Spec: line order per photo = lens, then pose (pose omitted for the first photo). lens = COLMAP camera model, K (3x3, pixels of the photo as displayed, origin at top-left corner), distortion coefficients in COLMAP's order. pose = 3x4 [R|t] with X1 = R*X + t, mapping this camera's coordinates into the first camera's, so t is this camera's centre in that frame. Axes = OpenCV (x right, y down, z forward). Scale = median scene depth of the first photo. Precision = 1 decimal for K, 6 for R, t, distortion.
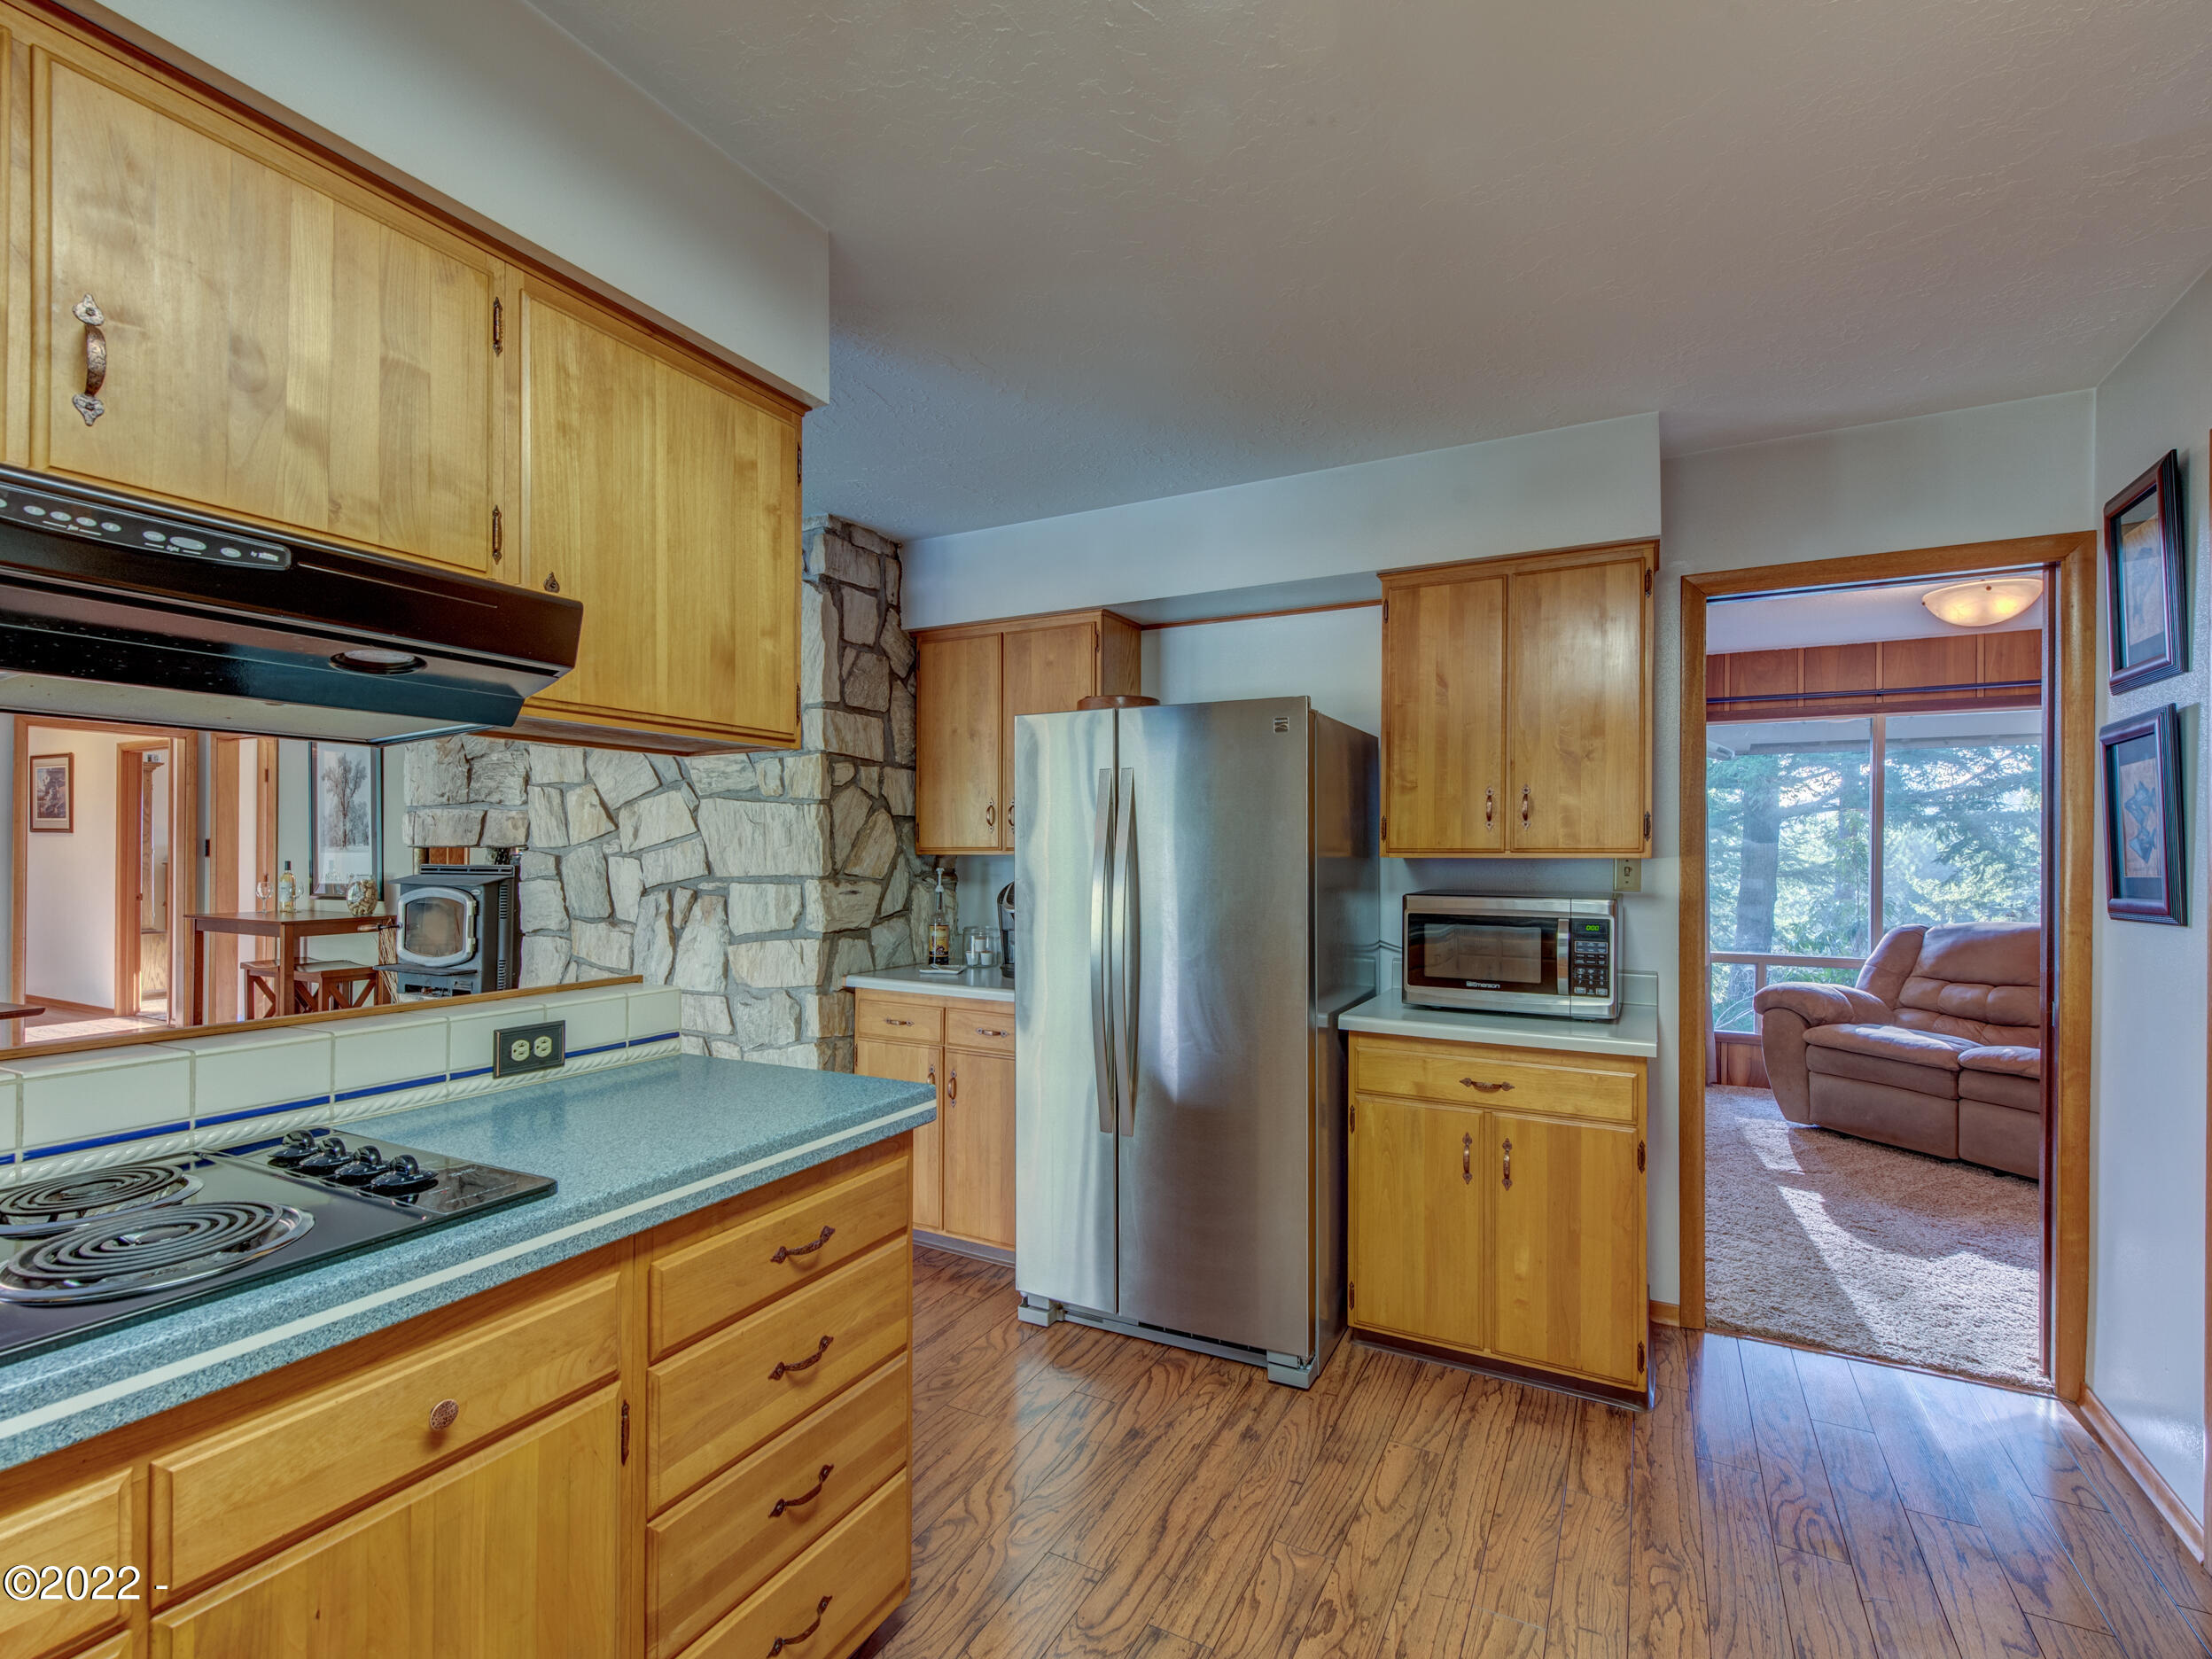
lens RADIAL K [[1032.7, 0, 1113.2], [0, 1032.7, 859.1], [0, 0, 1]] dist [0.001458, -0.000043]
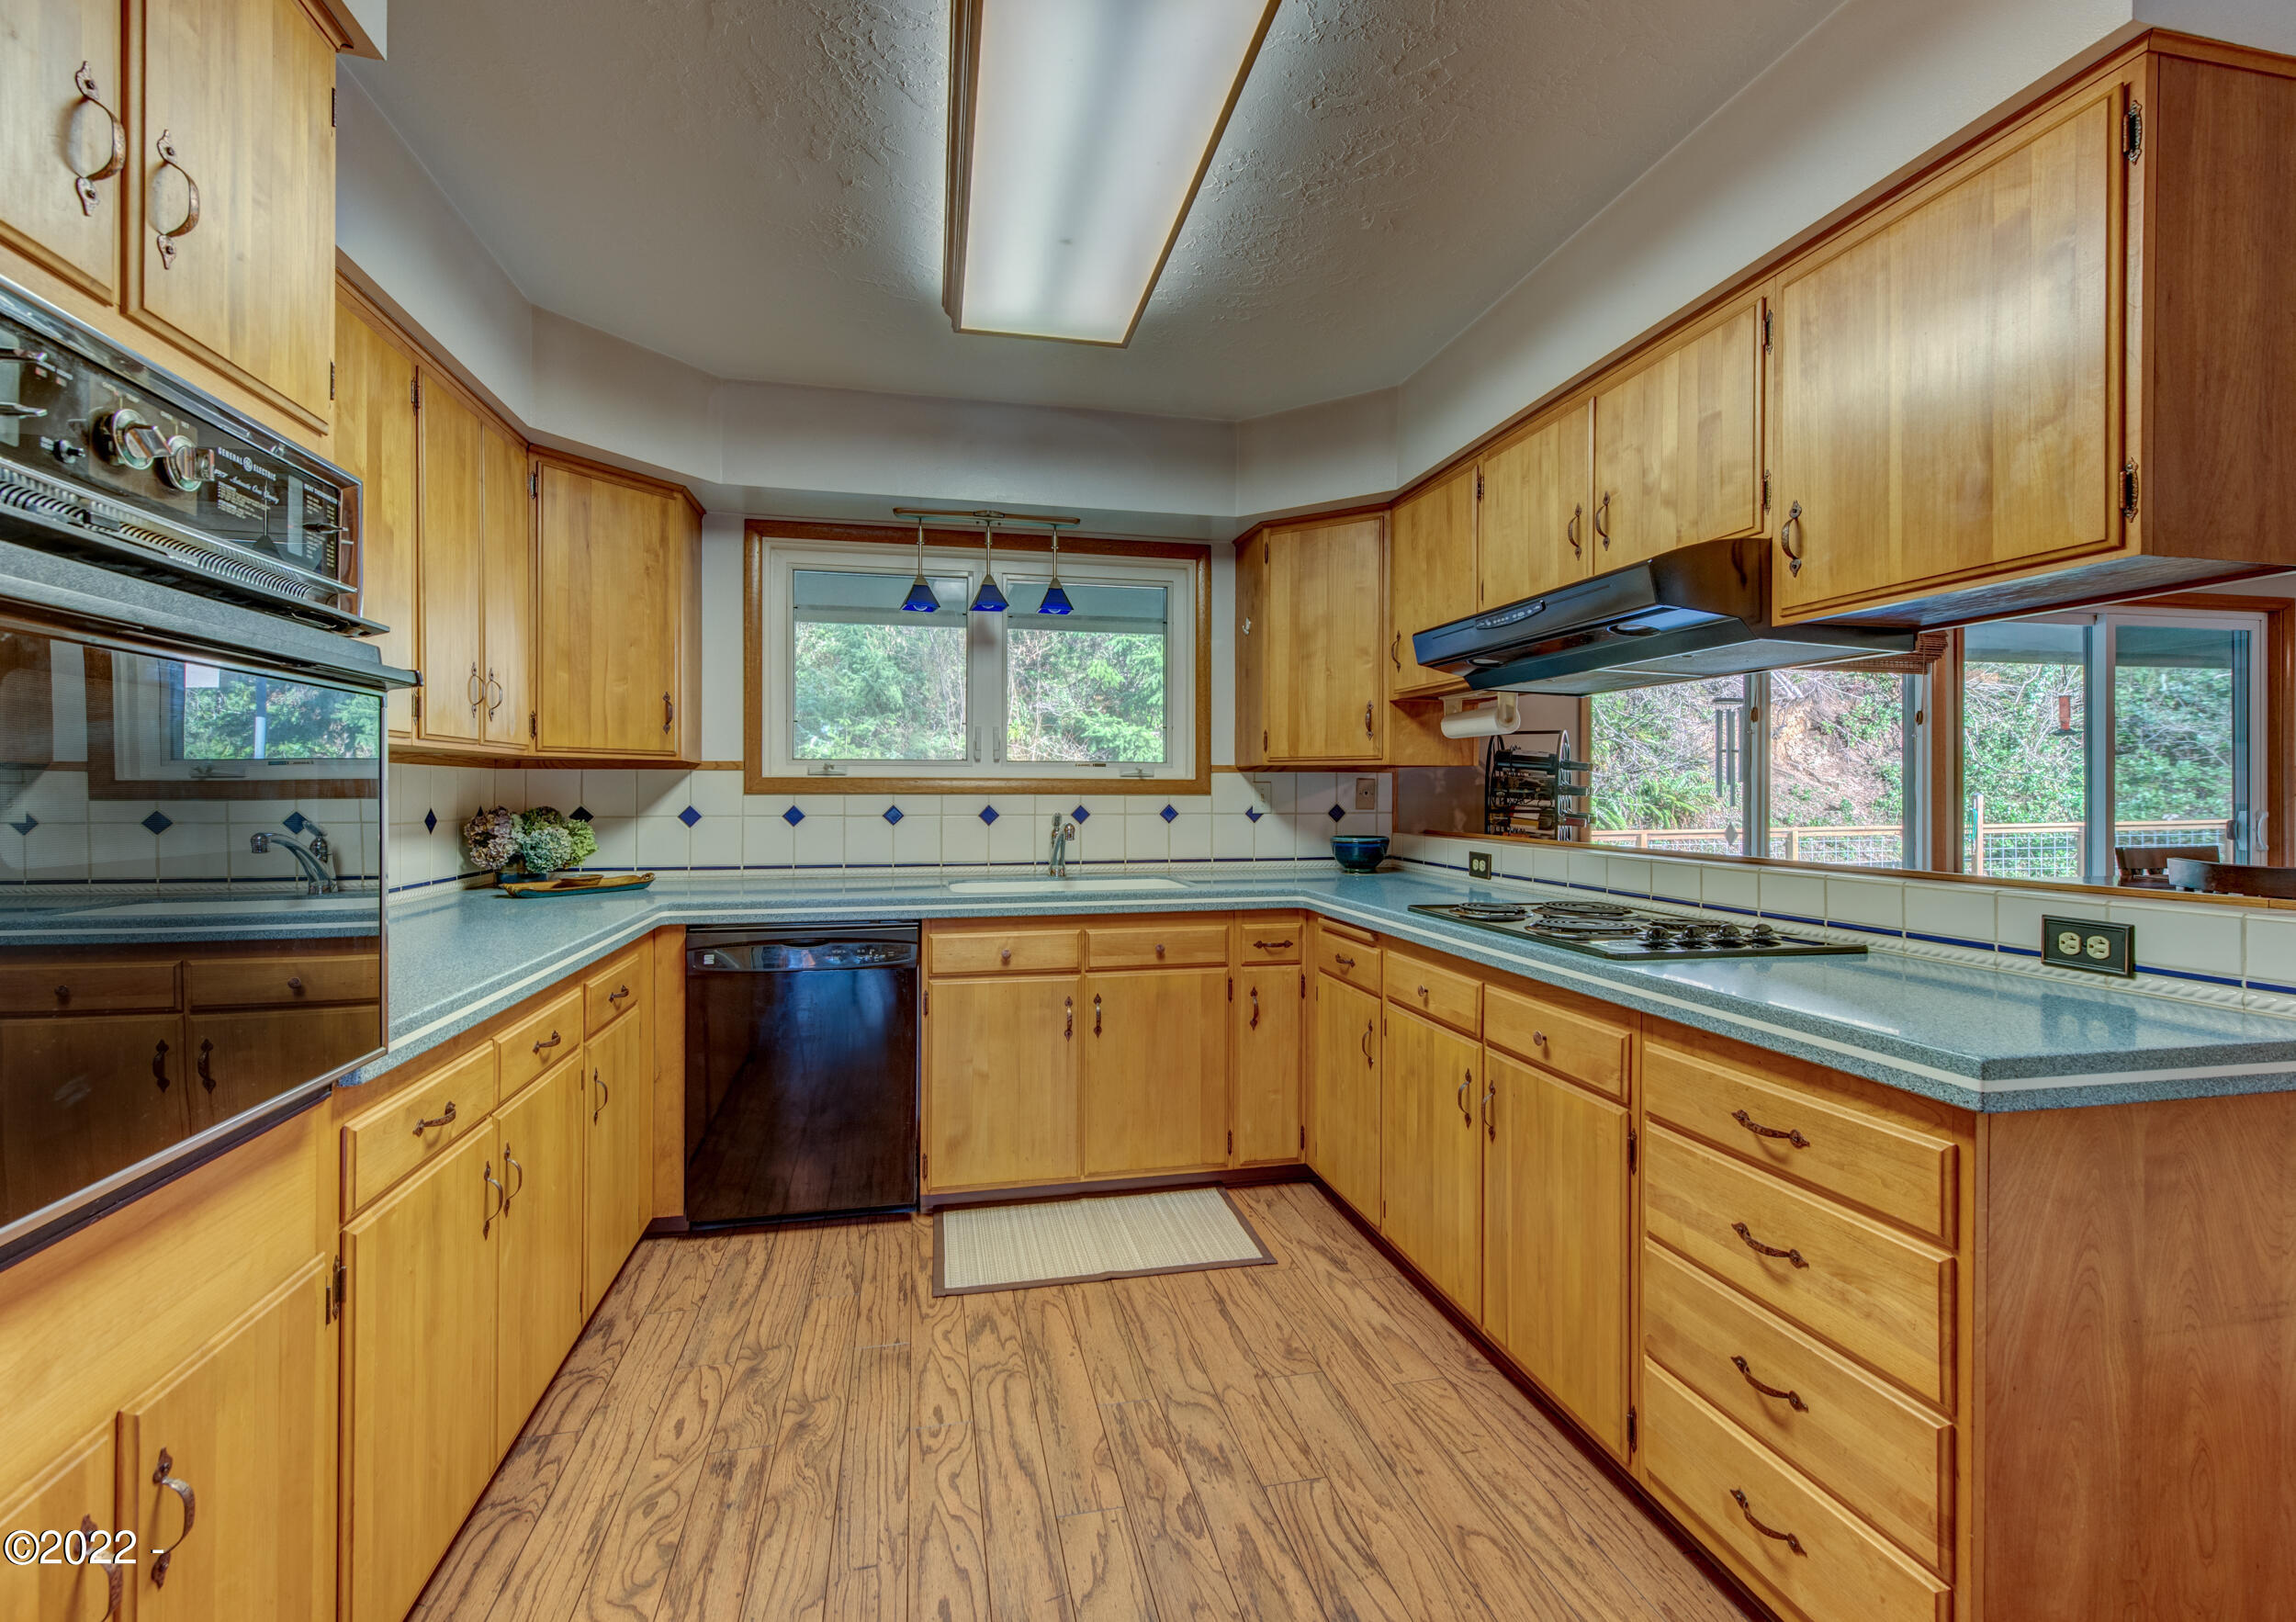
lens RADIAL K [[1004.5, 0, 1148.0], [0, 1004.5, 811.0], [0, 0, 1]] dist [0.001218, 0.000134]
pose [[-0.764390, 0.007442, -0.644711, 0.721287], [-0.006568, 0.999792, 0.019327, 0.060272], [0.644720, 0.019008, -0.764182, 1.293462]]
